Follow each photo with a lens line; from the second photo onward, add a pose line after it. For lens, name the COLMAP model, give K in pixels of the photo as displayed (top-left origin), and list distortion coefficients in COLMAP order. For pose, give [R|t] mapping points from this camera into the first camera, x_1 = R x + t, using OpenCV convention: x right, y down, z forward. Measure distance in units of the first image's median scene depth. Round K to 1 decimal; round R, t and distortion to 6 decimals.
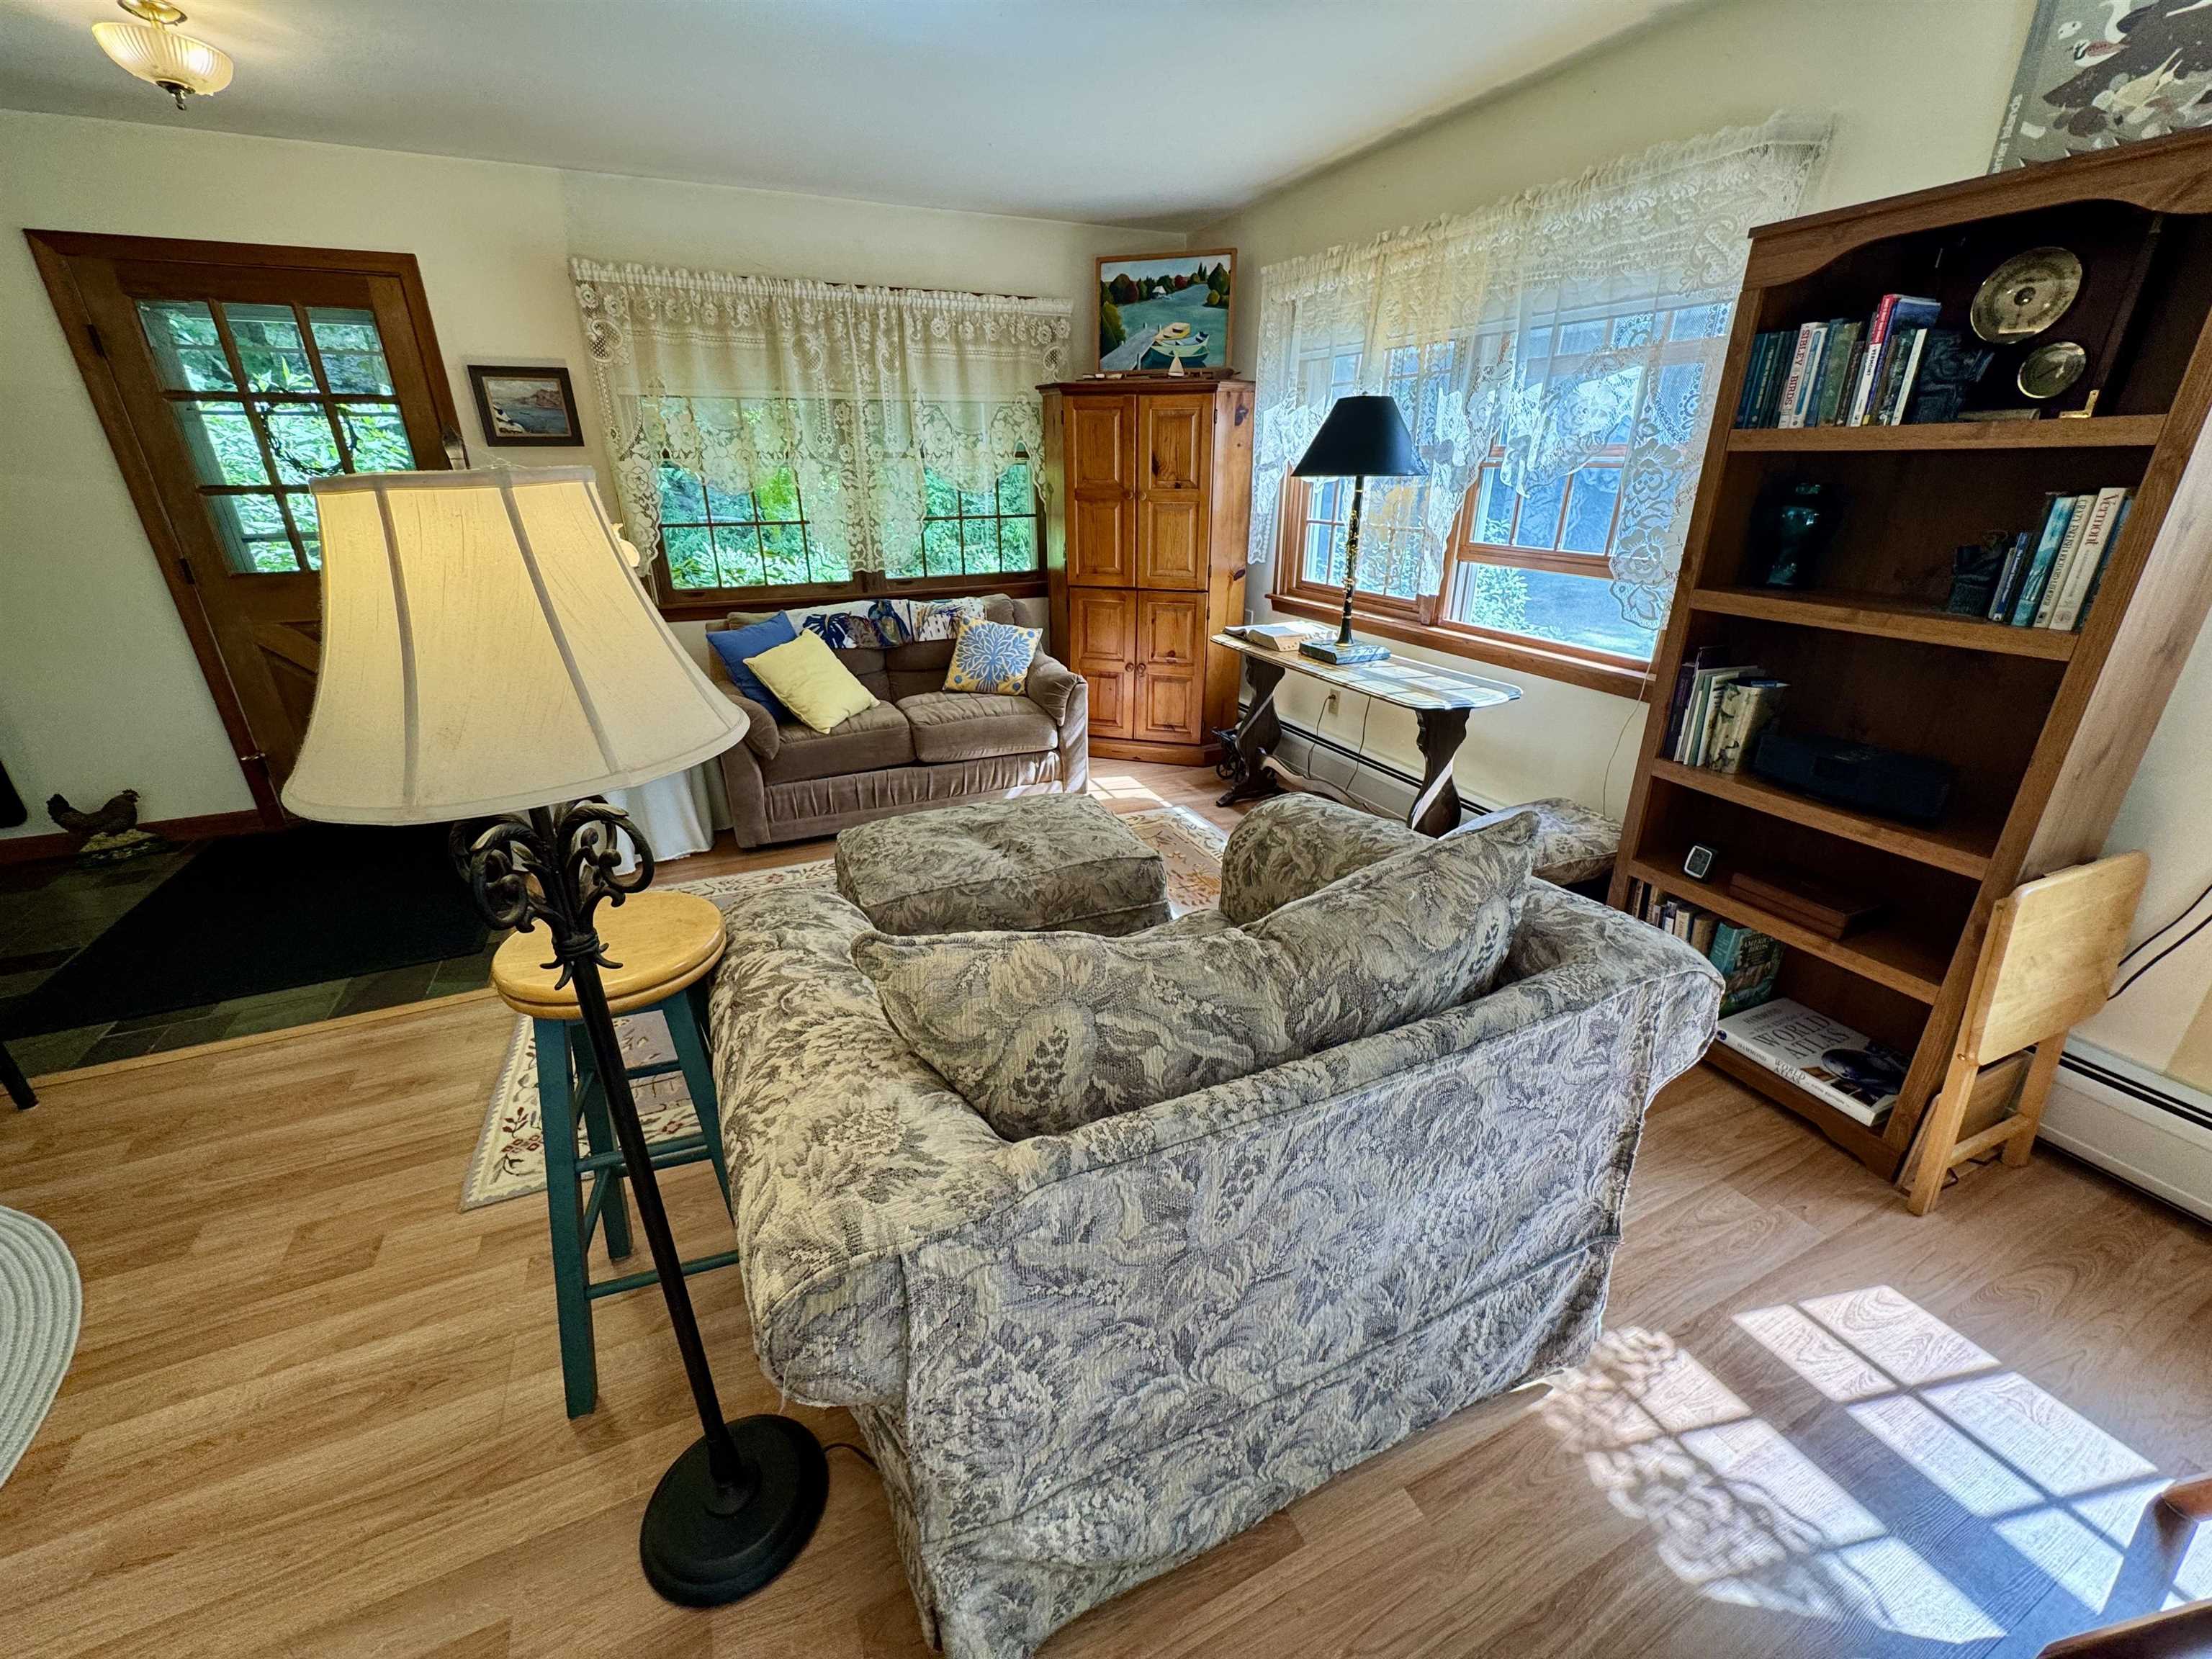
lens RADIAL K [[888.4, 0, 1113.5], [0, 888.4, 831.7], [0, 0, 1]] dist [0.001762, -0.000209]
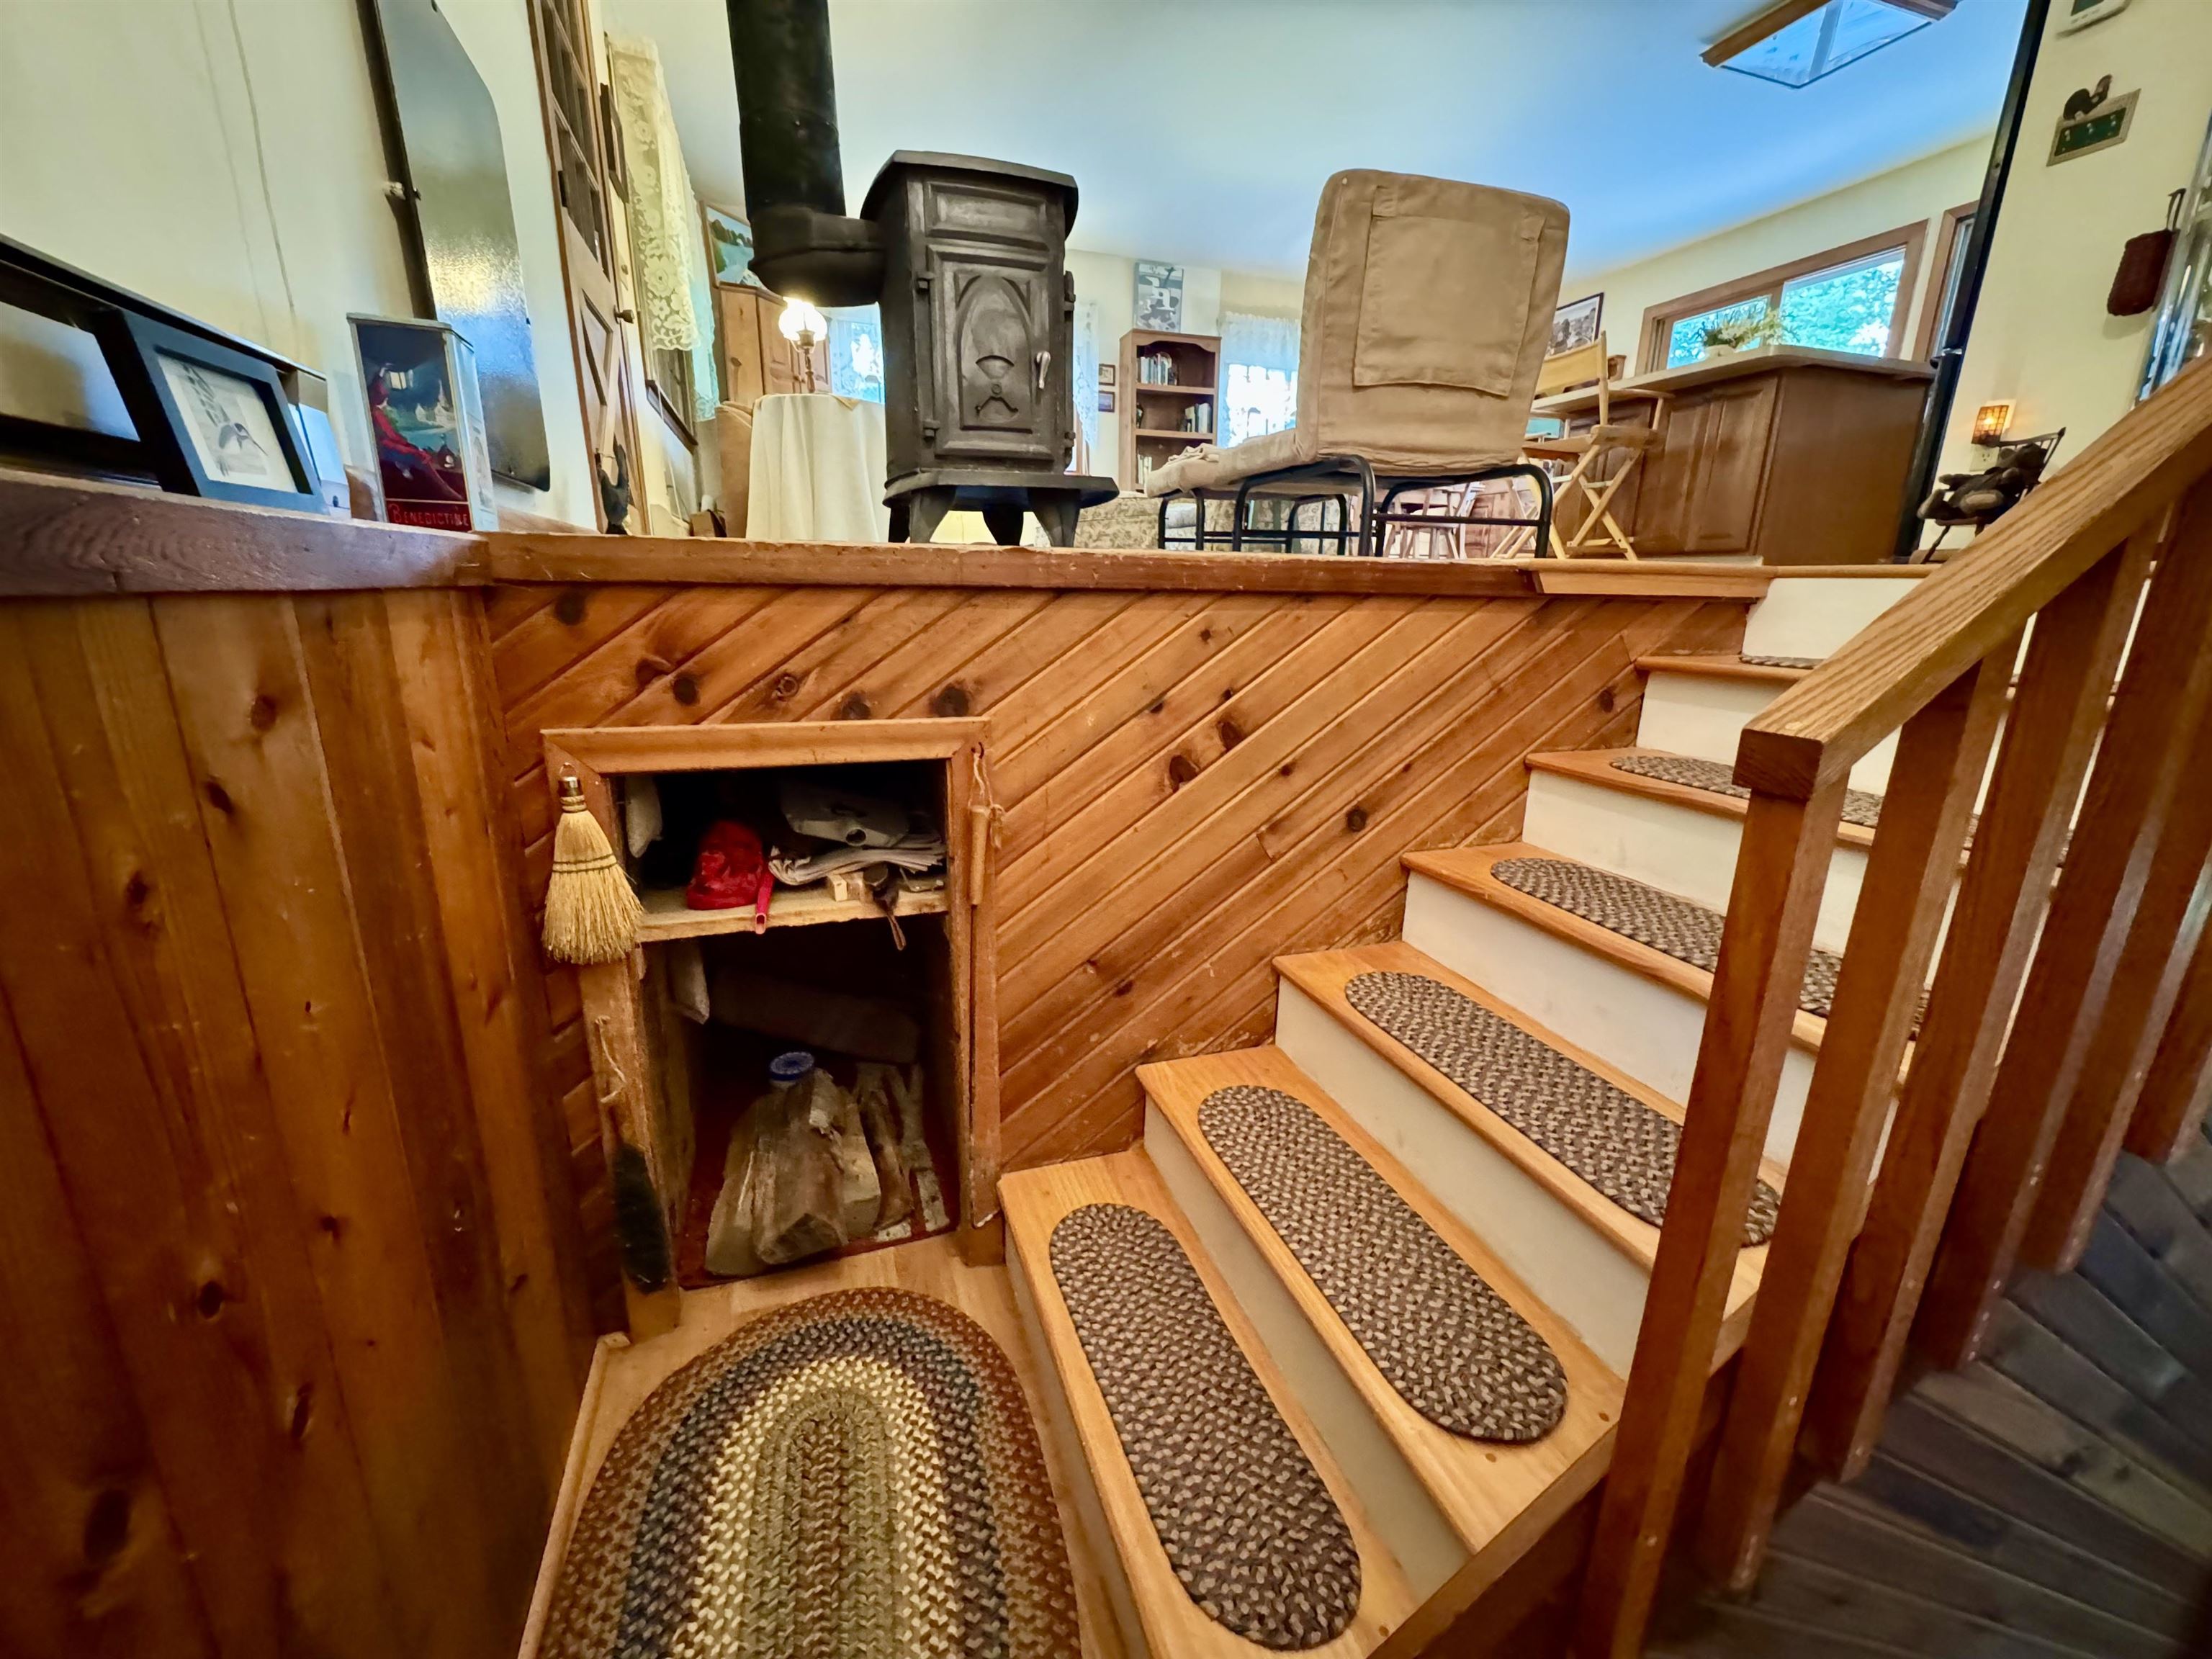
lens RADIAL K [[894.6, 0, 1106.0], [0, 894.6, 829.5], [0, 0, 1]] dist [-0.009122, 0.000080]
pose [[0.101545, -0.260580, 0.960097, -3.613300], [0.373753, 0.904380, 0.205927, 0.441275], [-0.921953, 0.337928, 0.189228, 1.147763]]
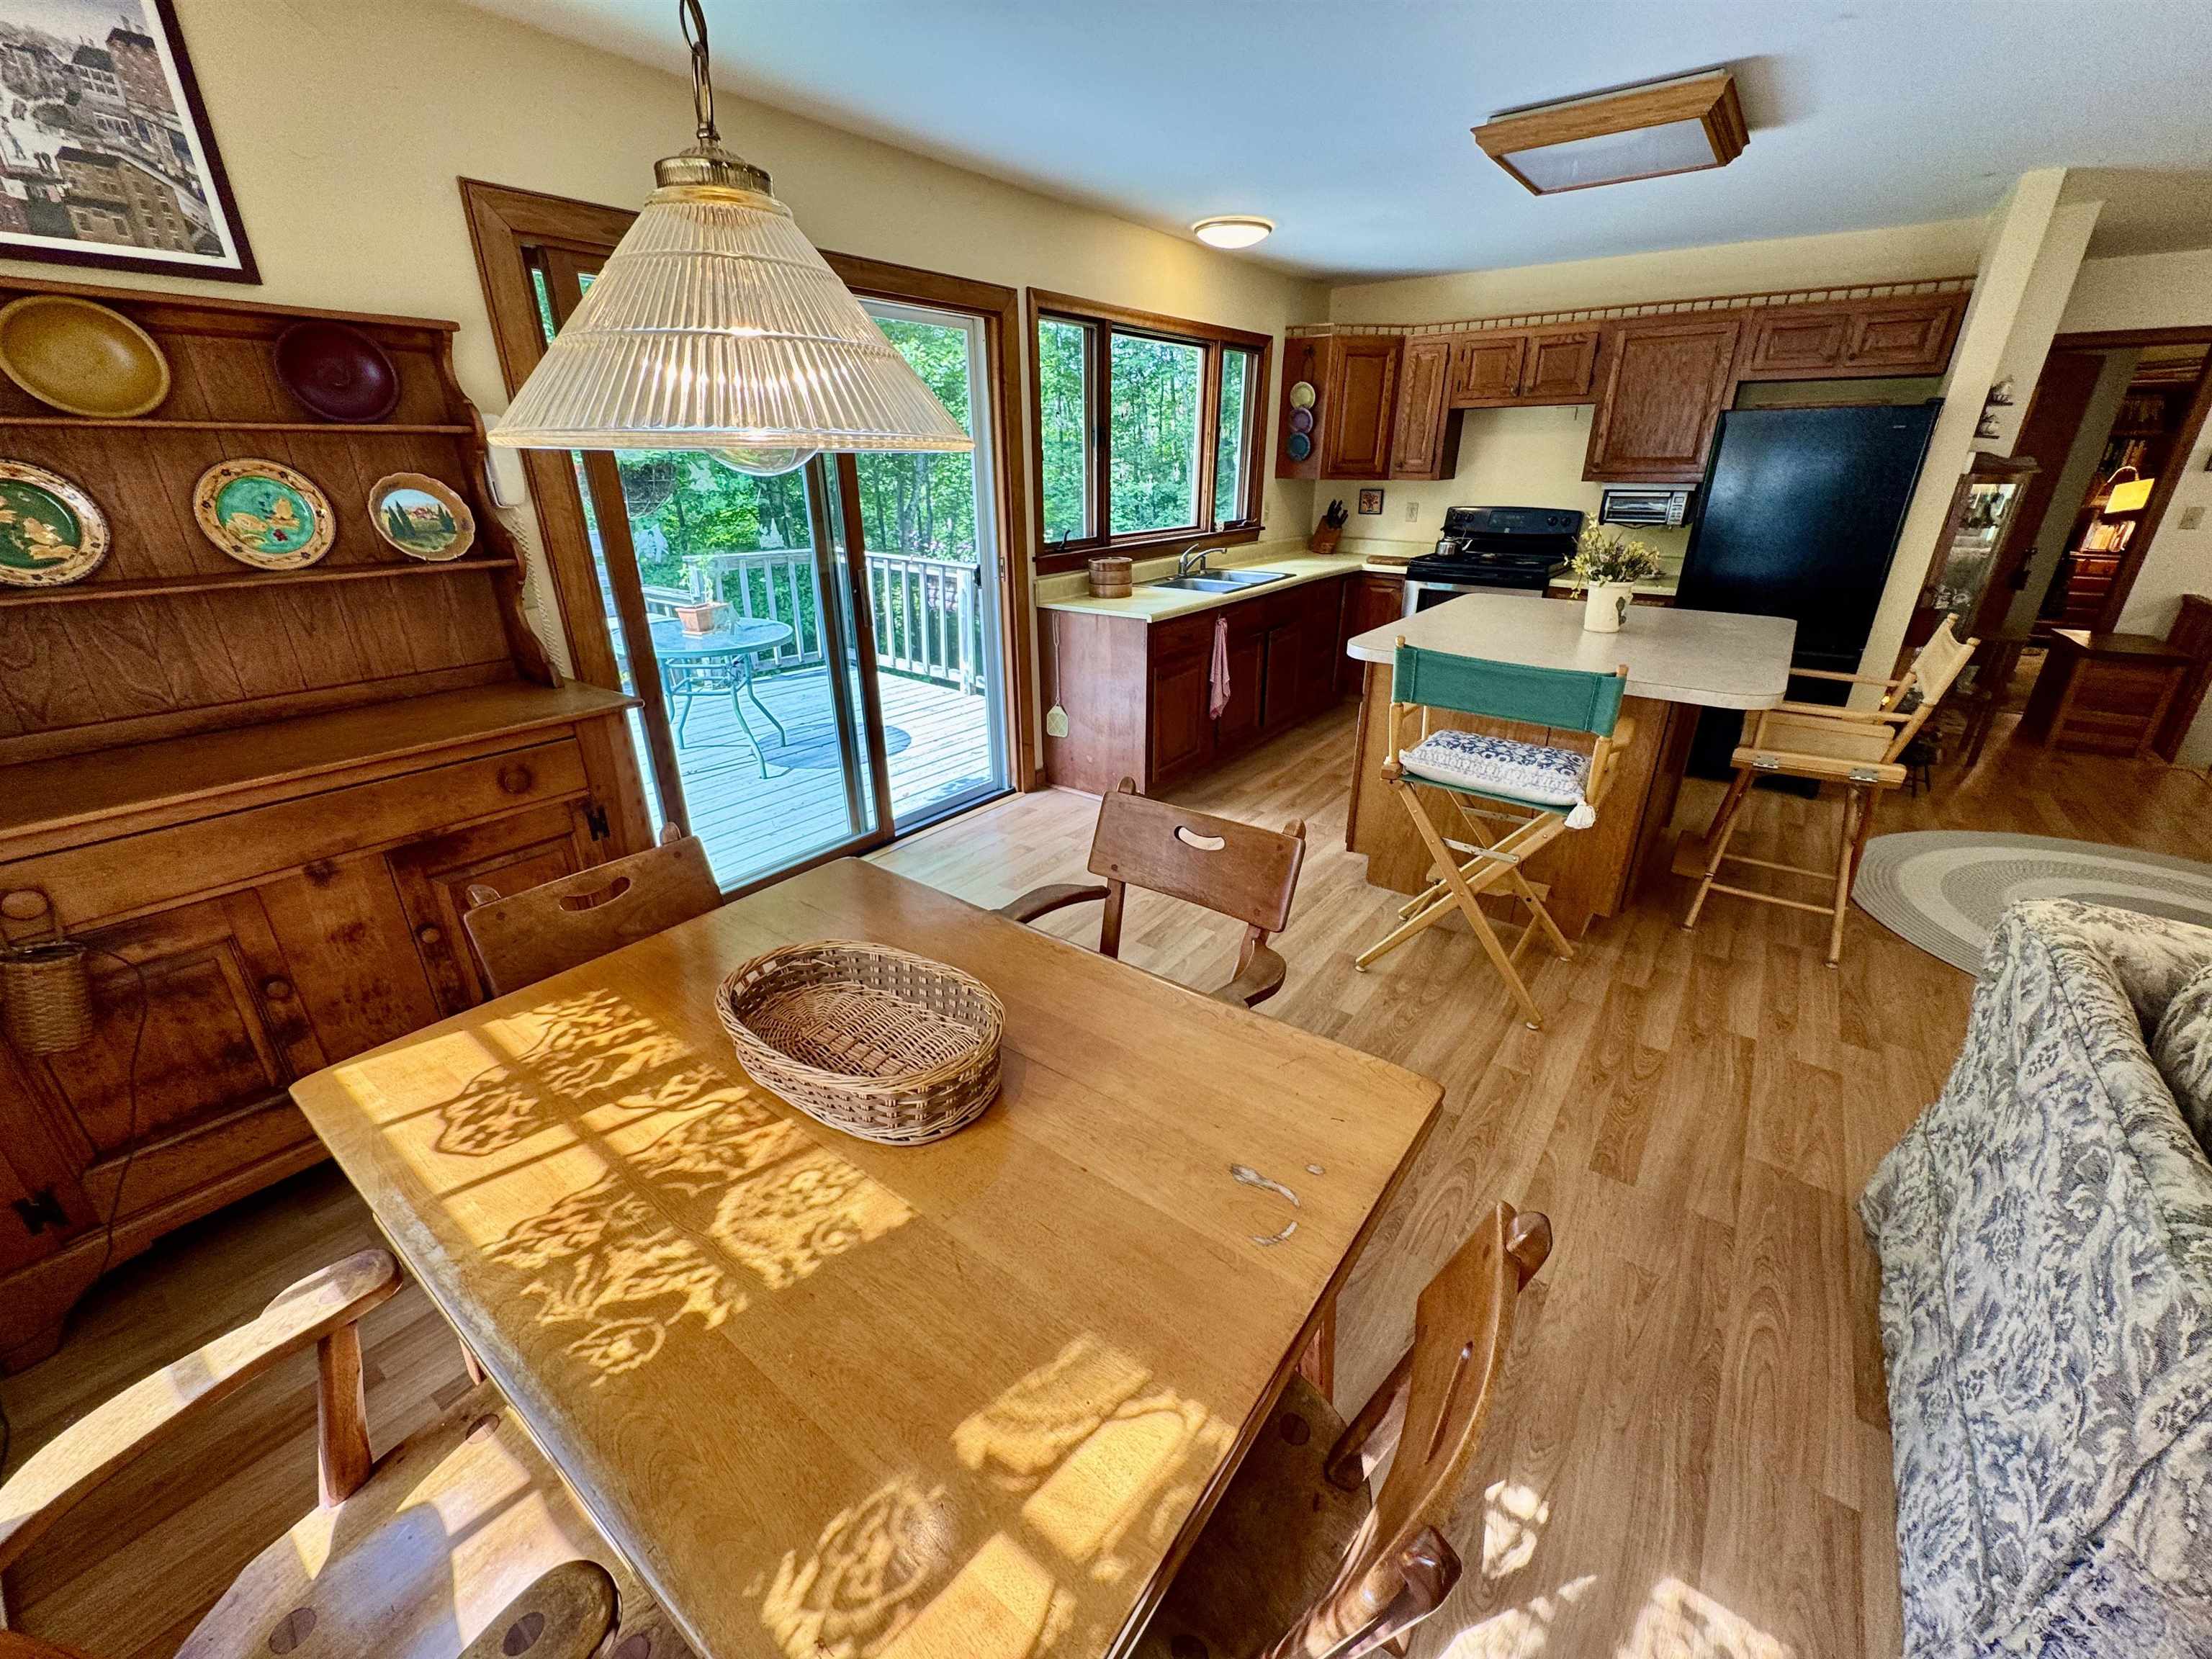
lens RADIAL K [[883.1, 0, 1110.2], [0, 883.1, 833.3], [0, 0, 1]] dist [-0.003830, 0.000404]
pose [[-0.877434, 0.193183, -0.439078, 1.049225], [-0.178914, 0.717481, 0.673209, -0.270179], [0.445083, 0.669254, -0.594980, 0.529322]]
